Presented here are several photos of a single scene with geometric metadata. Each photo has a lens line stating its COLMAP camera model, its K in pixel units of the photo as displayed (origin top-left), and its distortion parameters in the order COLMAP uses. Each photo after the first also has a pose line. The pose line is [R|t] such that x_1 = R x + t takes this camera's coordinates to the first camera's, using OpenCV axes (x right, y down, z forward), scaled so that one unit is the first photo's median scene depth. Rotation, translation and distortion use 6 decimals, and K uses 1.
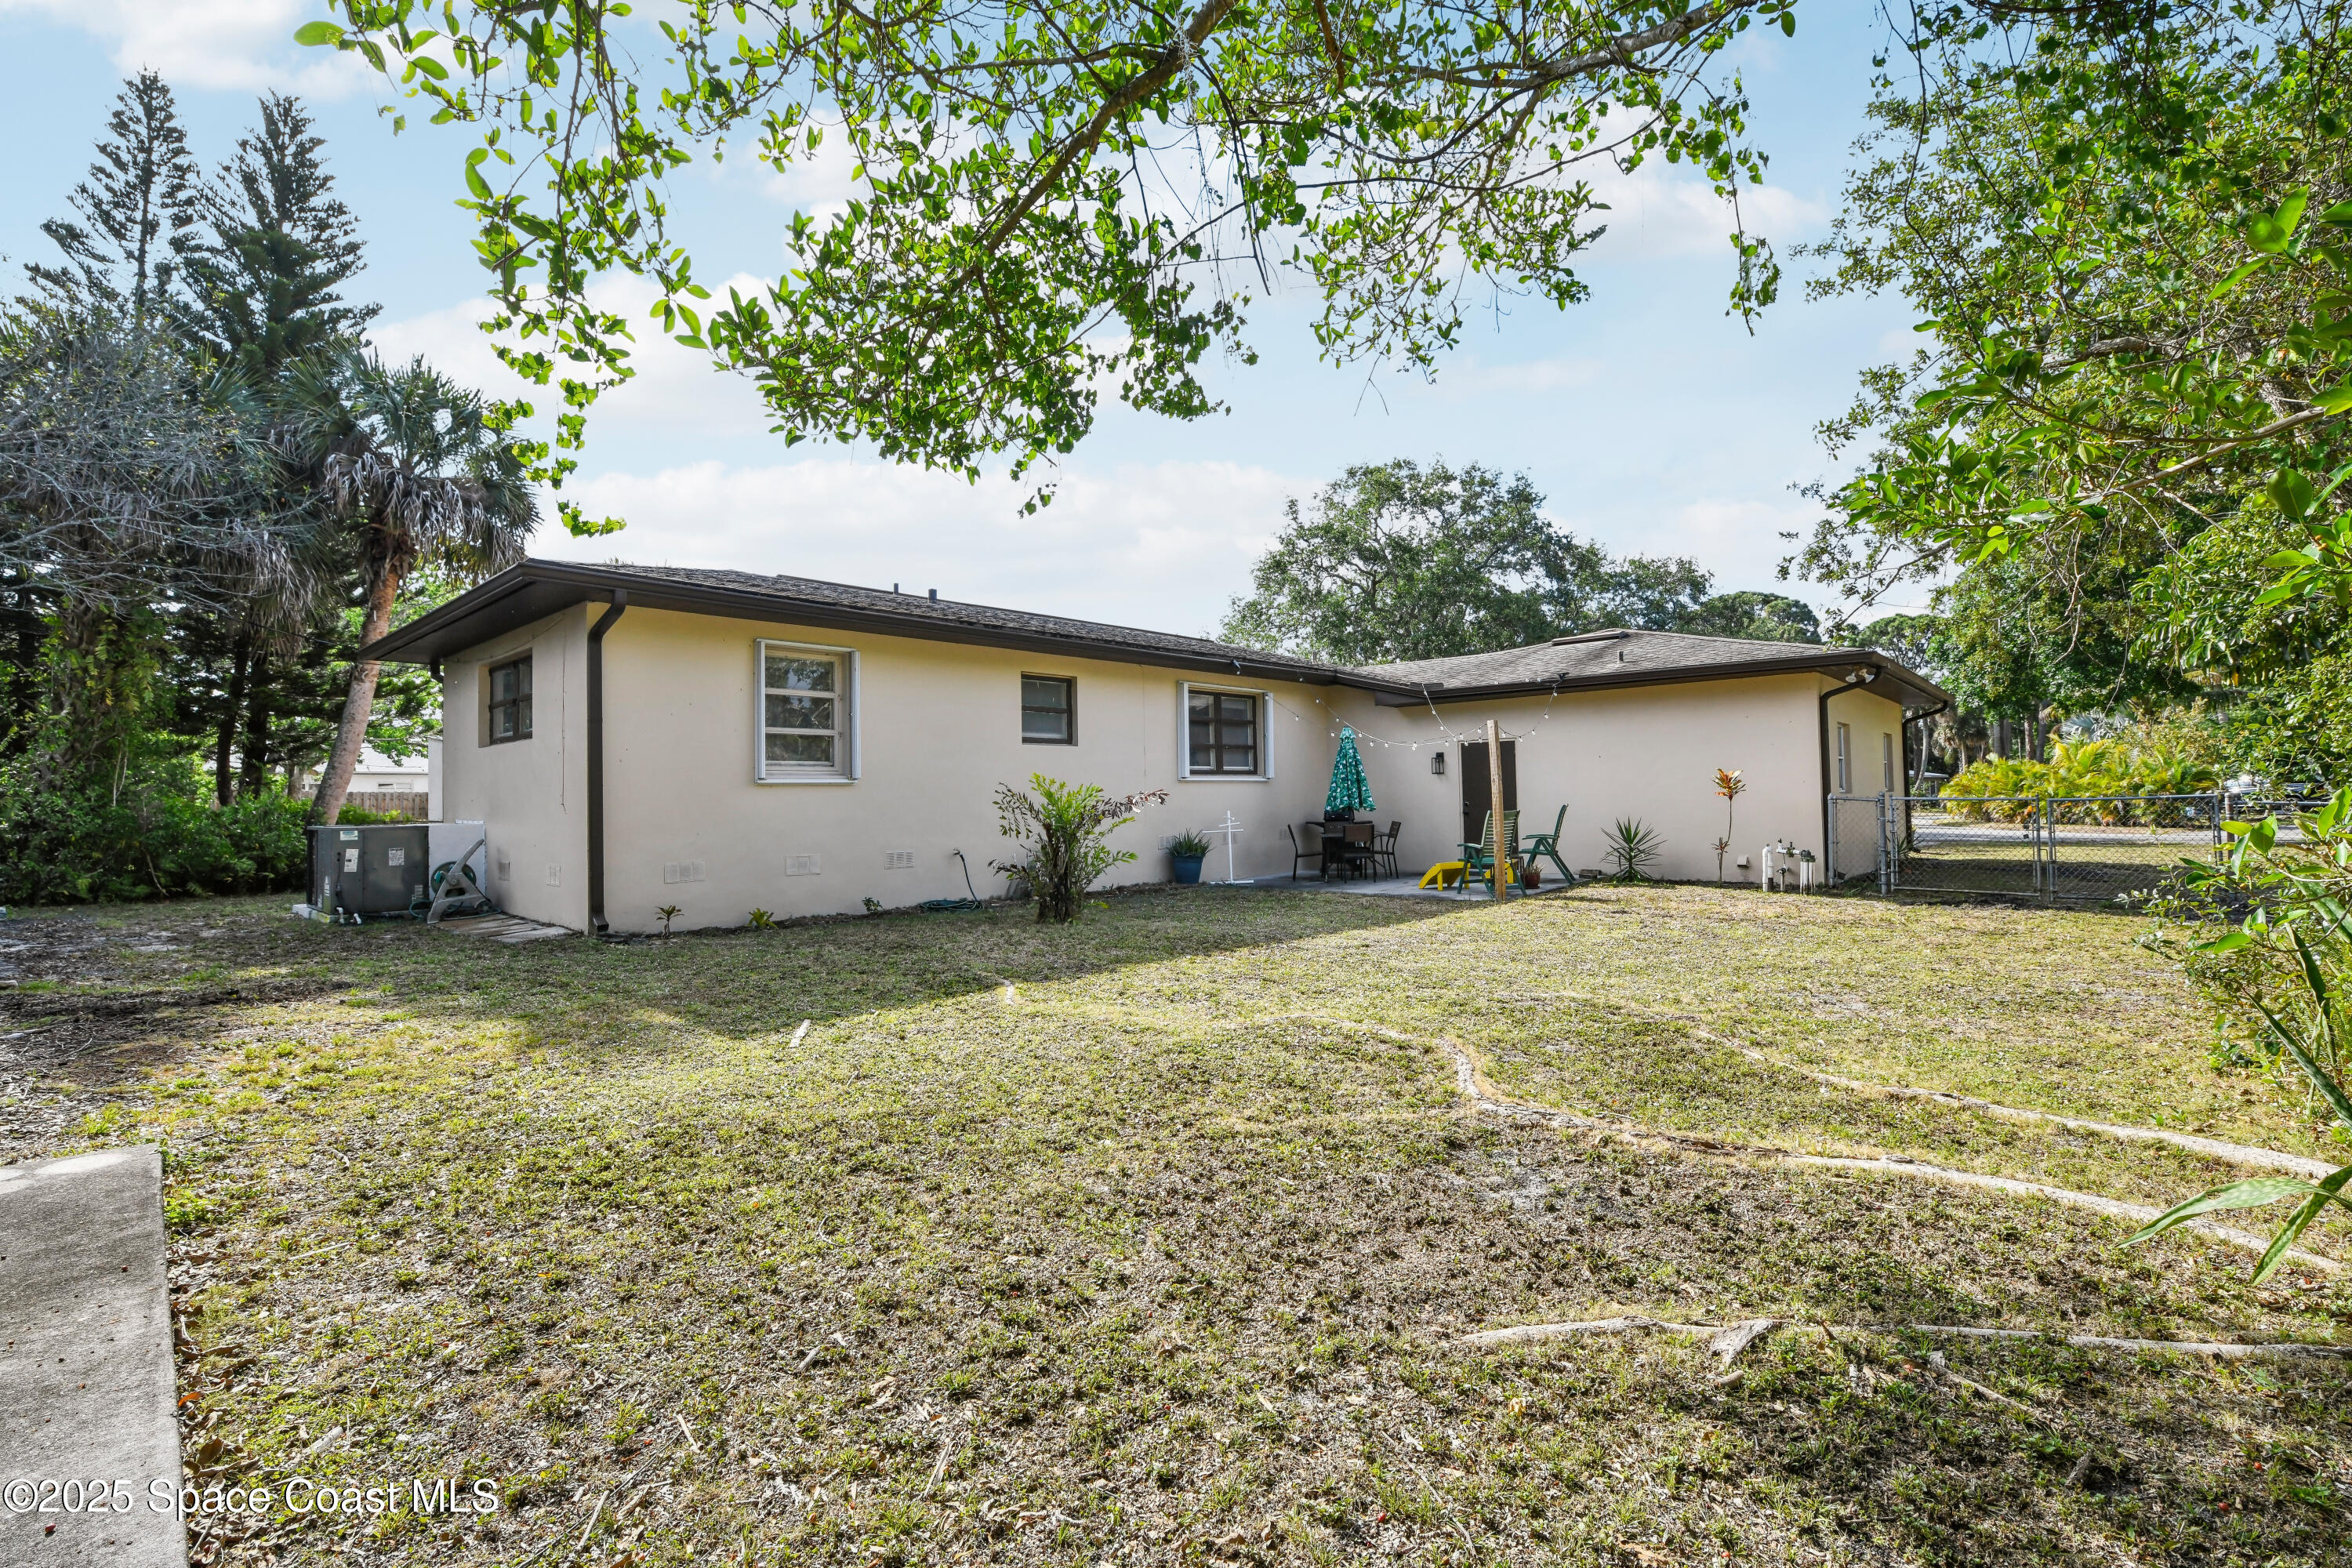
lens RADIAL K [[1121.9, 0, 1176.0], [0, 1121.9, 784.0], [0, 0, 1]] dist [-0.001211, -0.000222]
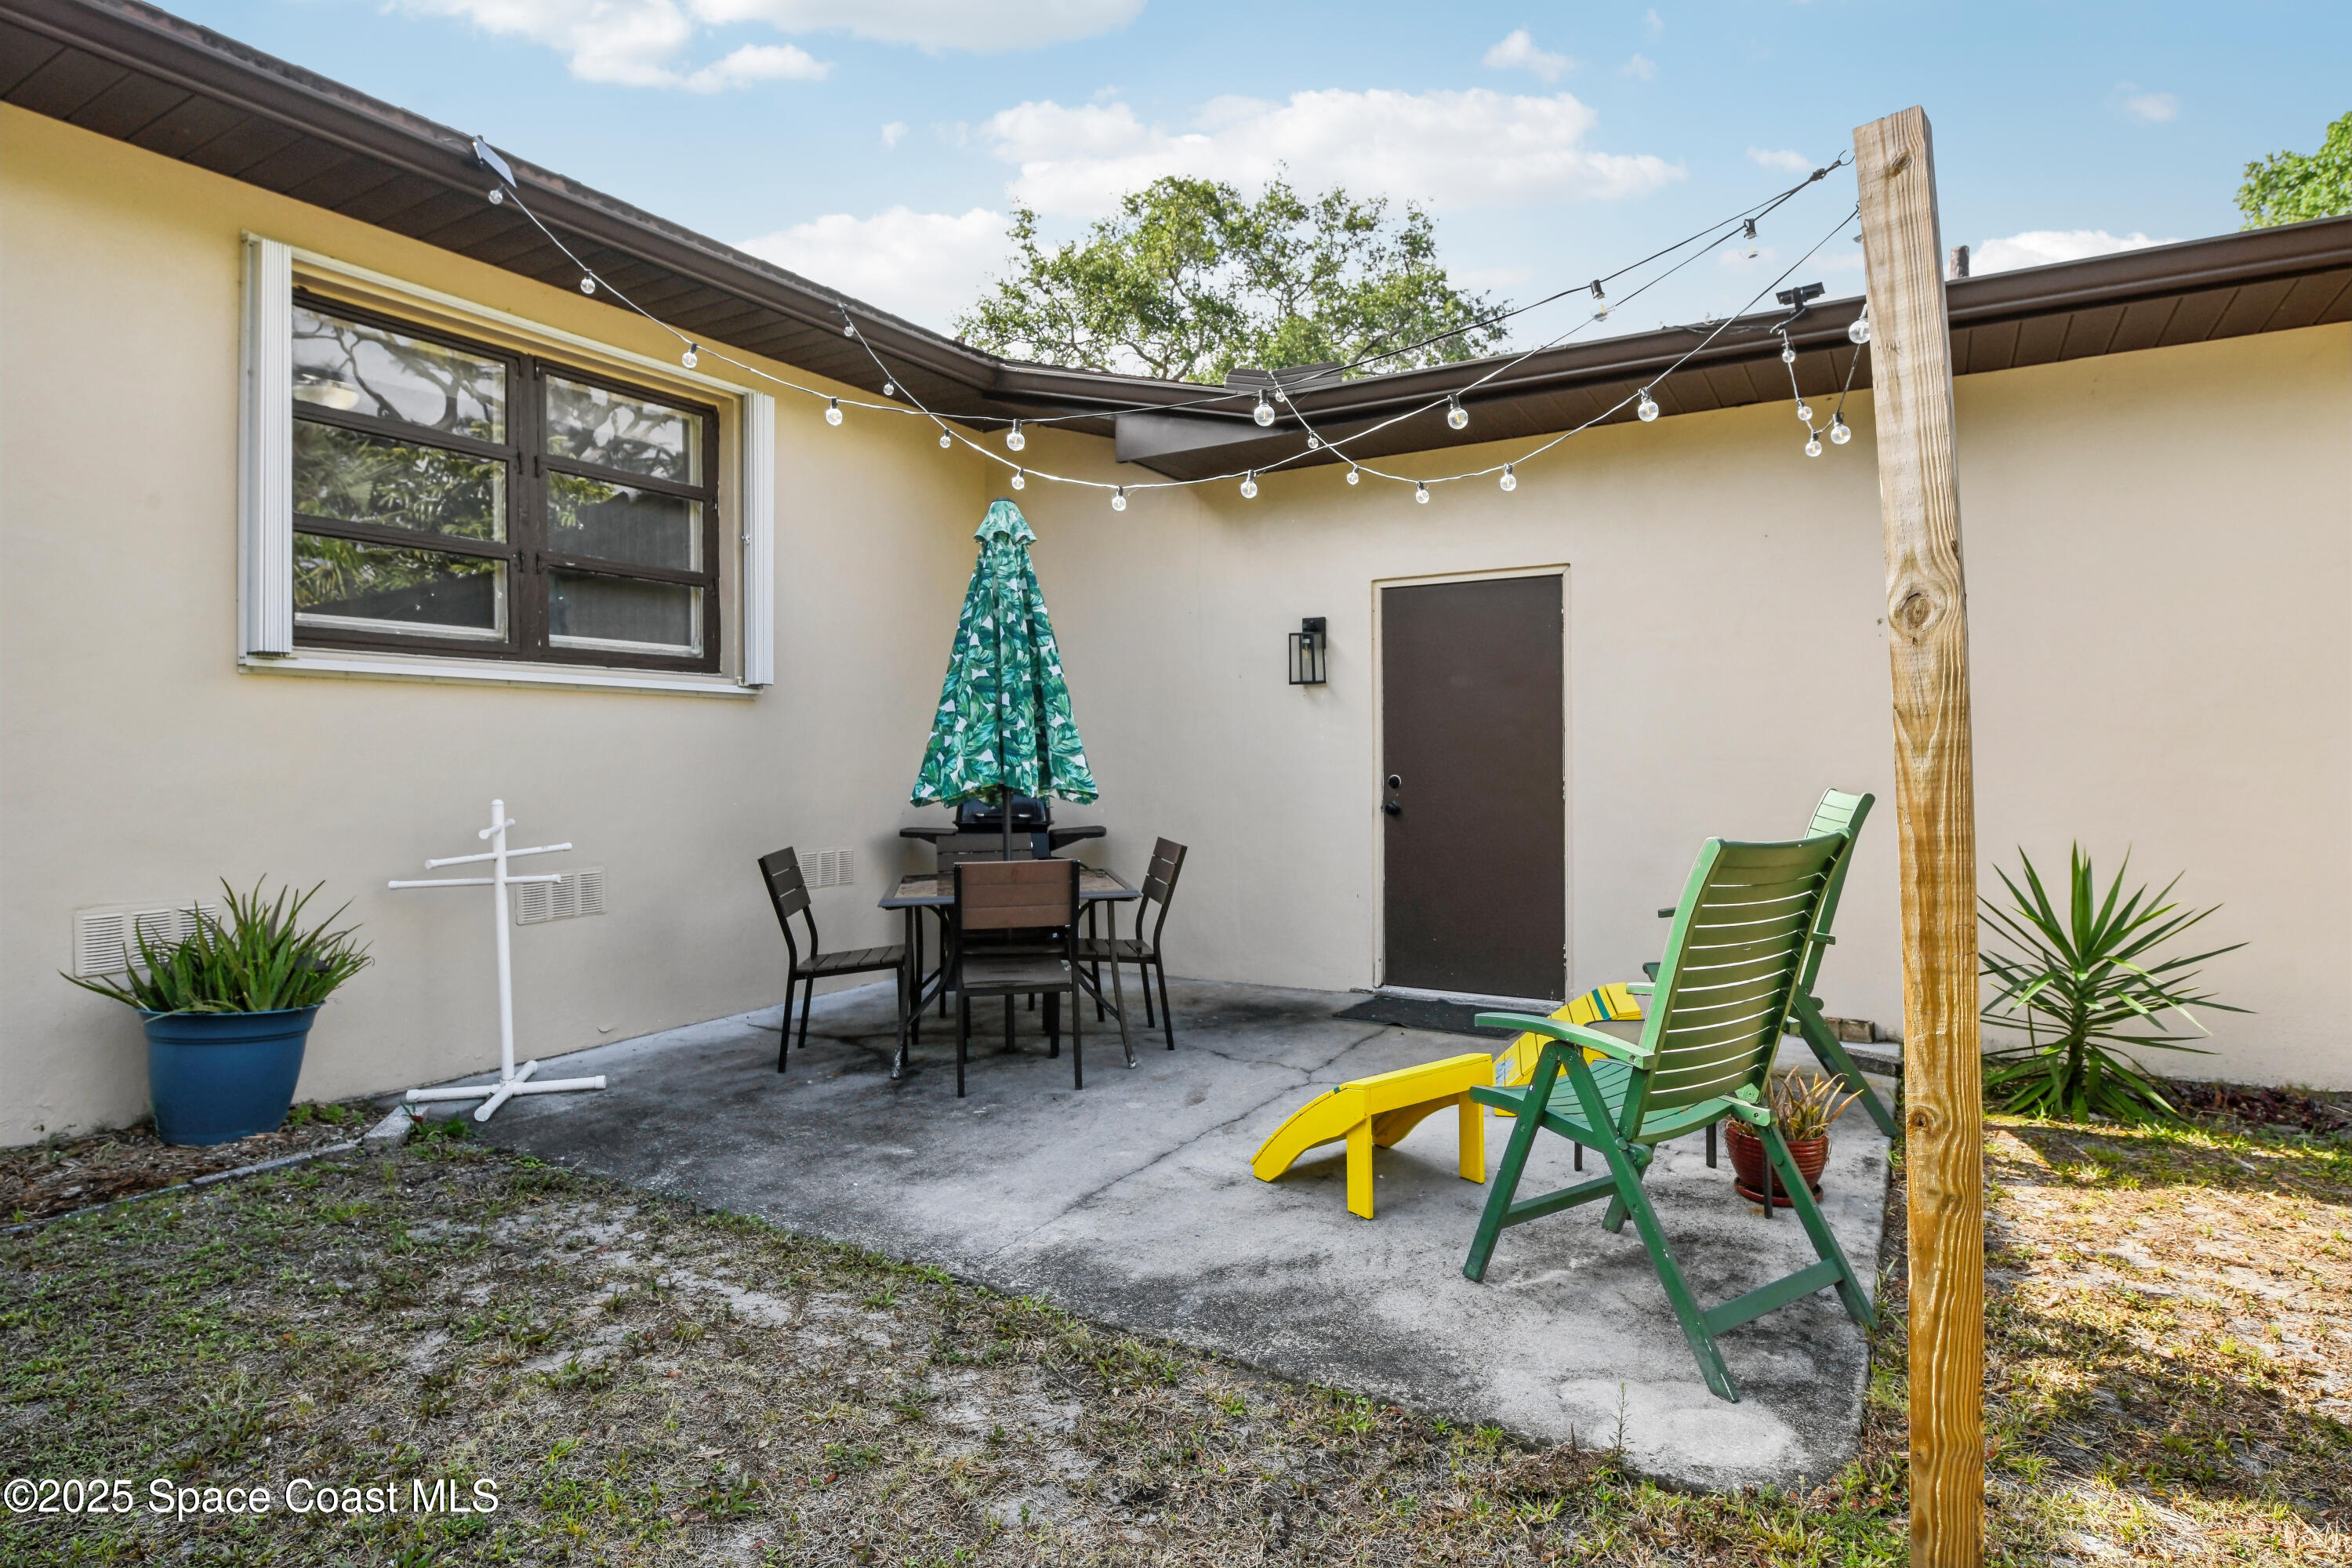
lens RADIAL K [[1198.9, 0, 1176.0], [0, 1198.9, 784.0], [0, 0, 1]] dist [-0.000824, -0.000522]
pose [[0.986127, 0.009467, 0.165721, 0.144428], [-0.015832, 0.999185, 0.037128, 0.007848], [-0.165235, -0.039237, 0.985473, 0.689053]]
